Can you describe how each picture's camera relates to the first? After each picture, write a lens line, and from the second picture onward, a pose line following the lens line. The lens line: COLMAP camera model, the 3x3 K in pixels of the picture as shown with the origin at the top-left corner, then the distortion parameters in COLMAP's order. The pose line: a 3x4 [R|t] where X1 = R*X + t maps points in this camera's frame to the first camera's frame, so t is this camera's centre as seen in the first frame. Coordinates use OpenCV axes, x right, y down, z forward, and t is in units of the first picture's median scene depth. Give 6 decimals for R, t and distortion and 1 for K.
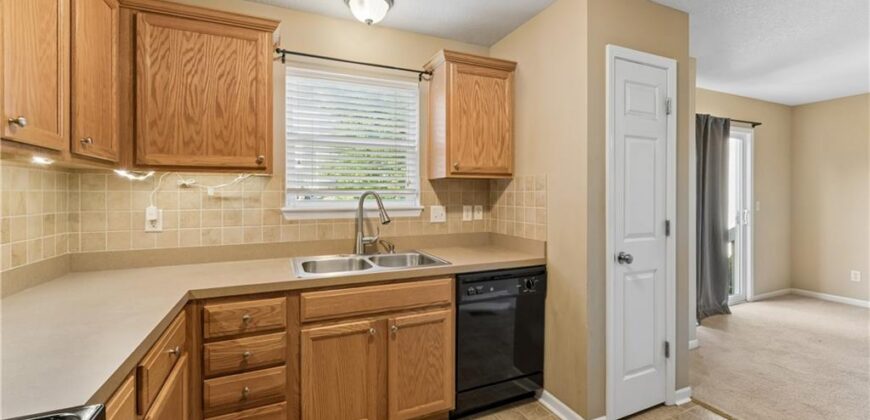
lens RADIAL K [[359.9, 0, 435.2], [0, 359.9, 194.9], [0, 0, 1]] dist [-0.000650, -0.000071]
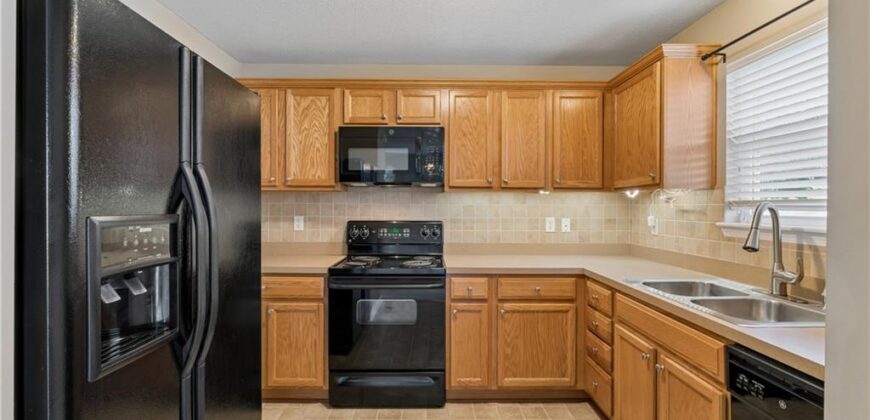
lens RADIAL K [[392.5, 0, 435.3], [0, 392.5, 206.3], [0, 0, 1]] dist [0.000217, -0.000053]
pose [[-0.398302, 0.001472, -0.917253, 0.859434], [-0.001940, 0.999995, 0.002447, -0.006346], [0.917252, 0.002754, -0.398297, 0.808447]]
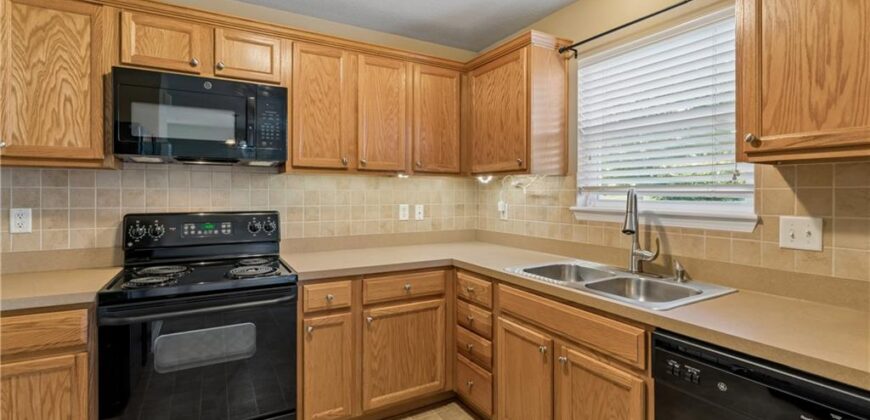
lens RADIAL K [[399.0, 0, 436.3], [0, 399.0, 193.0], [0, 0, 1]] dist [-0.000117, -0.000180]
pose [[0.099475, 0.003747, -0.995033, 0.684625], [-0.002213, 0.999991, 0.003544, -0.004918], [0.995038, 0.001849, 0.099483, 0.574676]]
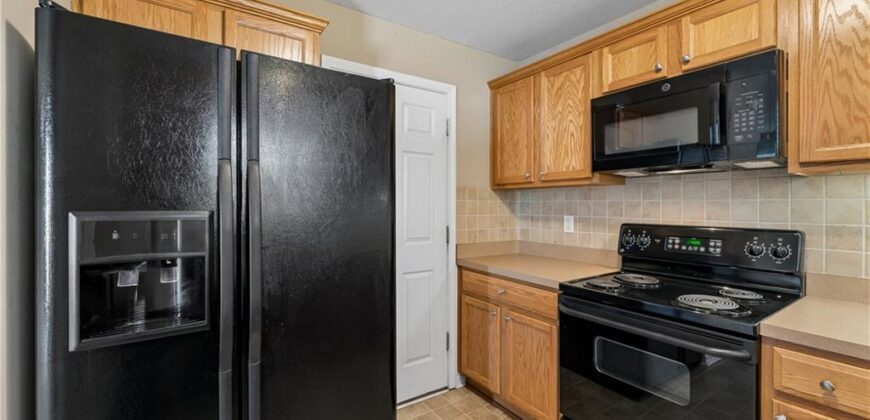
lens RADIAL K [[355.0, 0, 434.1], [0, 355.0, 206.5], [0, 0, 1]] dist [-0.001446, -0.000220]
pose [[-0.985366, 0.003958, -0.170406, 0.301349], [0.003481, 0.999989, 0.003093, 0.000044], [0.170416, 0.002454, -0.985369, 0.814583]]
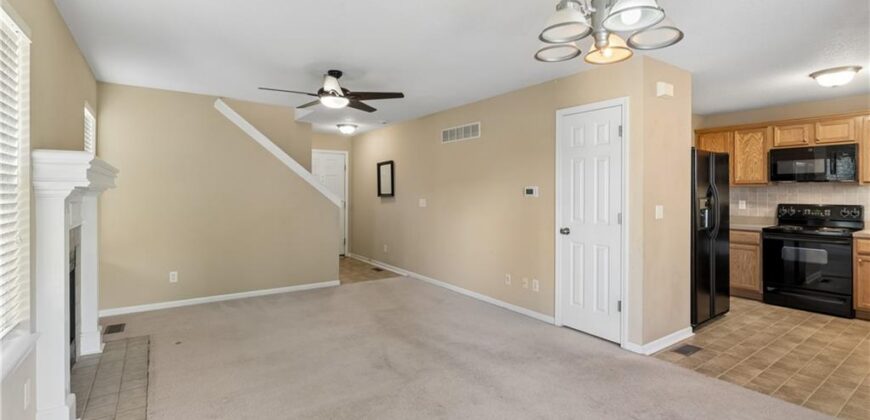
lens RADIAL K [[399.0, 0, 436.3], [0, 399.0, 193.0], [0, 0, 1]] dist [-0.000117, -0.000180]
pose [[-0.981456, 0.000801, -0.191686, 2.231382], [0.001010, 0.999999, -0.000994, -0.014246], [0.191685, -0.001170, -0.981456, 1.974749]]
